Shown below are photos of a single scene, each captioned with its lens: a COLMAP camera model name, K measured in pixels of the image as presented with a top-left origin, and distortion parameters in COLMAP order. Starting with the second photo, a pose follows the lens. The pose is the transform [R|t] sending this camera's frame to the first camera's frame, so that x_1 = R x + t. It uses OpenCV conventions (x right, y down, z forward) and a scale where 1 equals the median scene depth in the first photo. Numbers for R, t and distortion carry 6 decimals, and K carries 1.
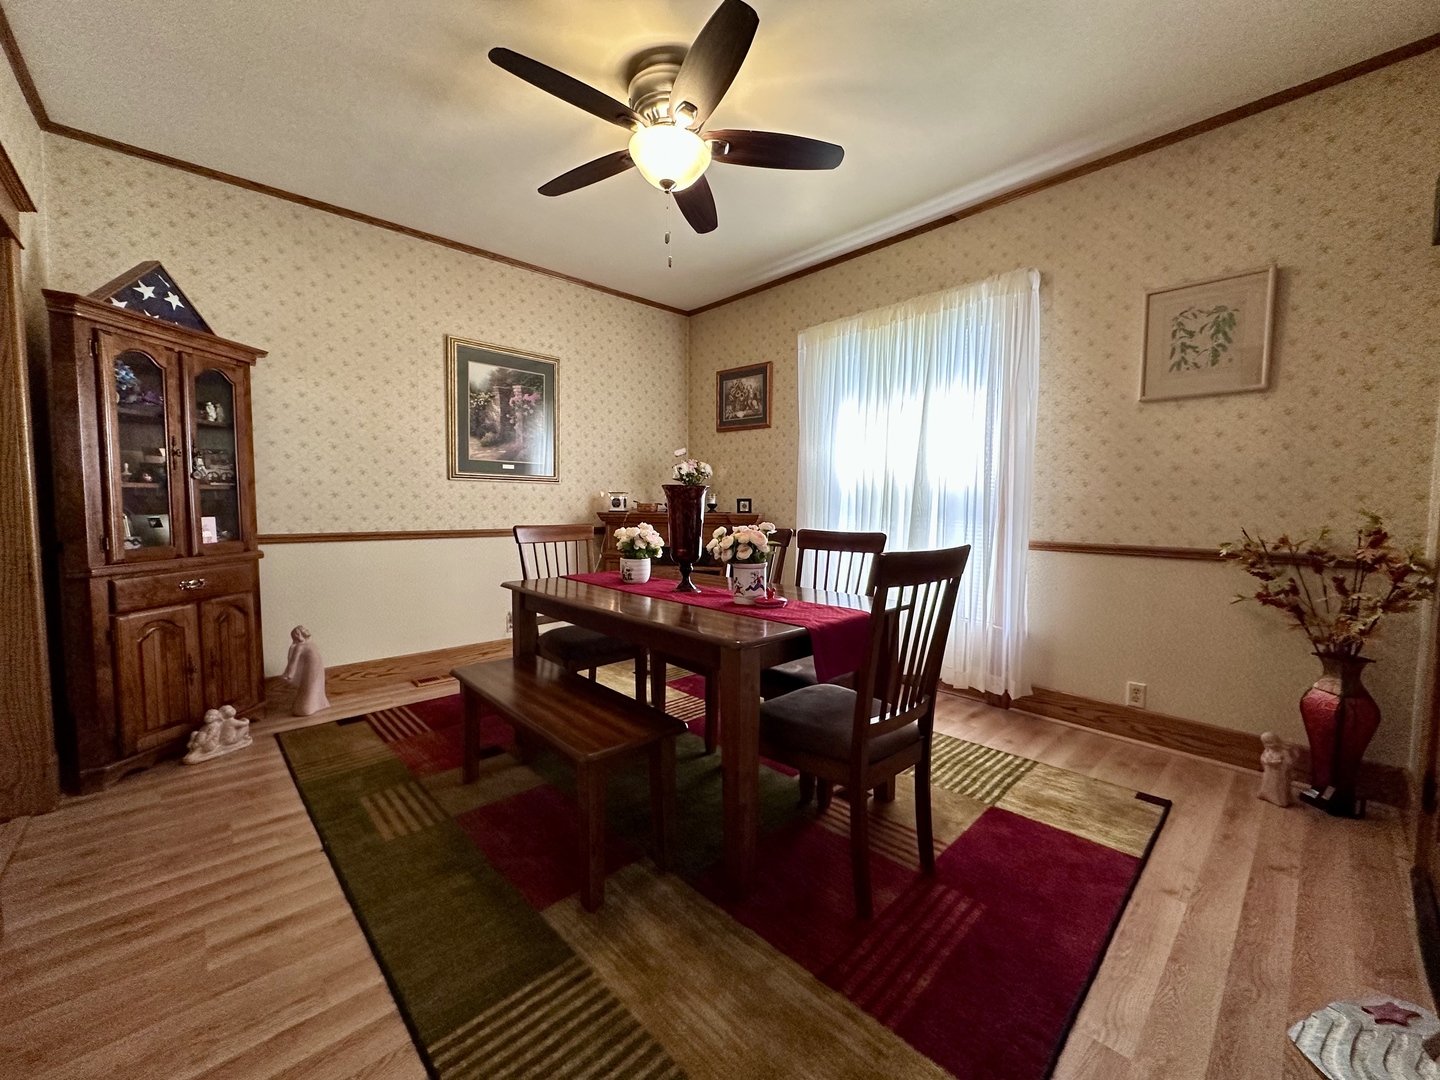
lens RADIAL K [[569.5, 0, 715.9], [0, 569.5, 540.6], [0, 0, 1]] dist [-0.005340, 0.000787]
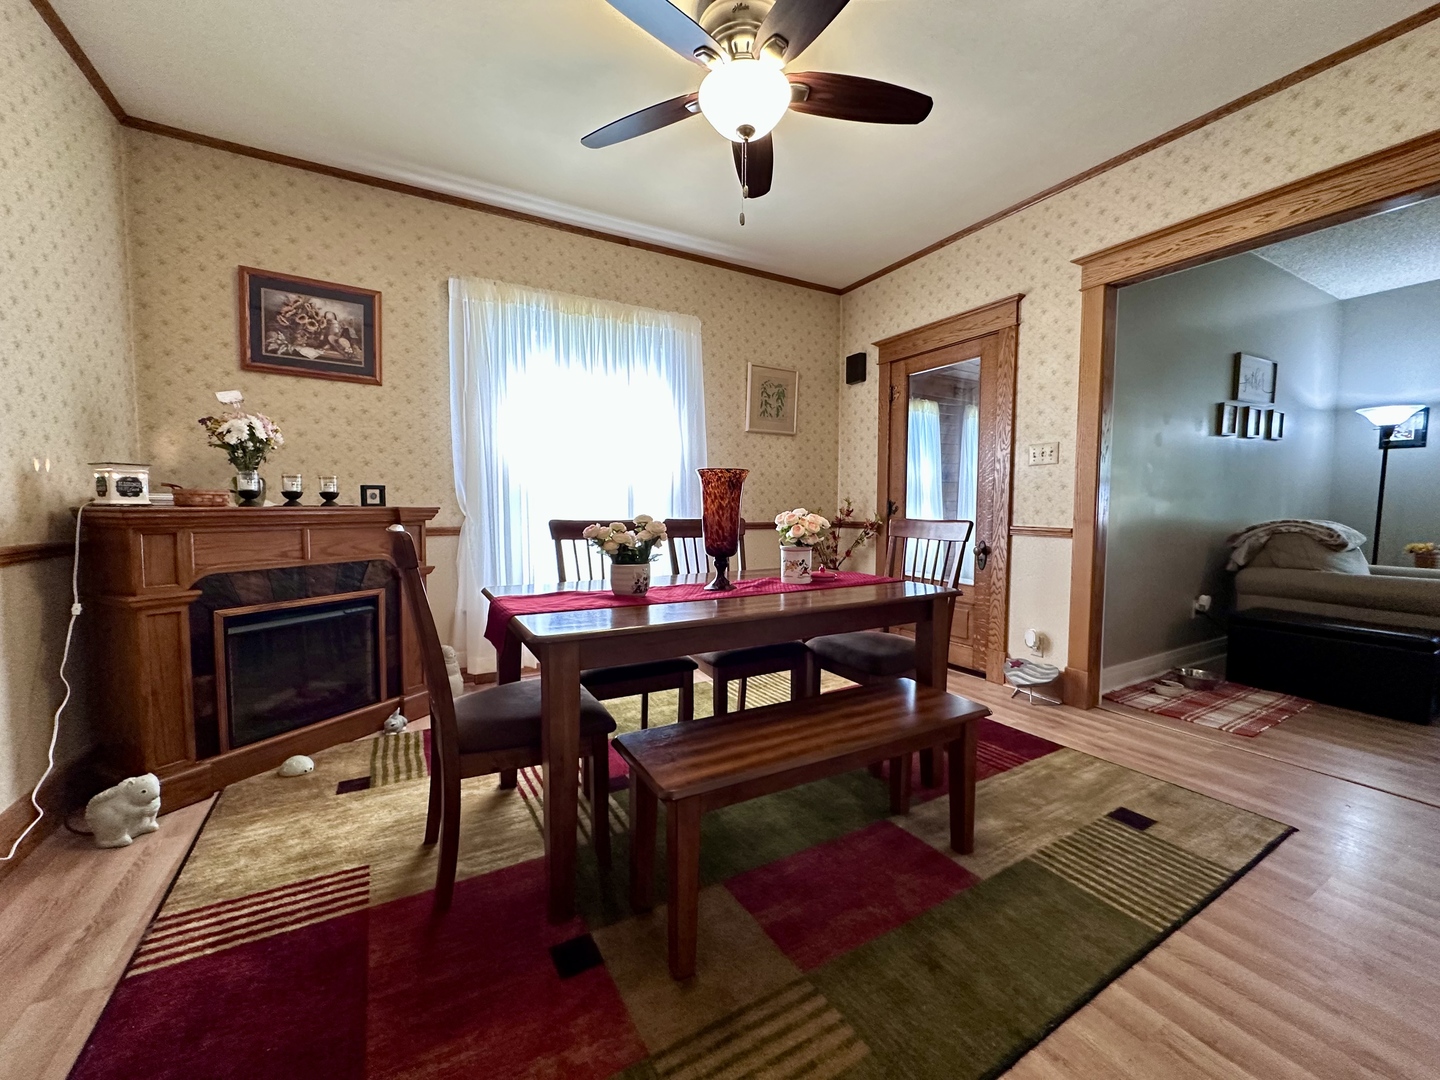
lens RADIAL K [[569.5, 0, 722.4], [0, 569.5, 539.2], [0, 0, 1]] dist [-0.005340, 0.000787]
pose [[0.232979, -0.065545, 0.970270, -0.646317], [0.060862, 0.996753, 0.052720, -0.024851], [-0.970575, 0.046770, 0.236212, 0.551181]]
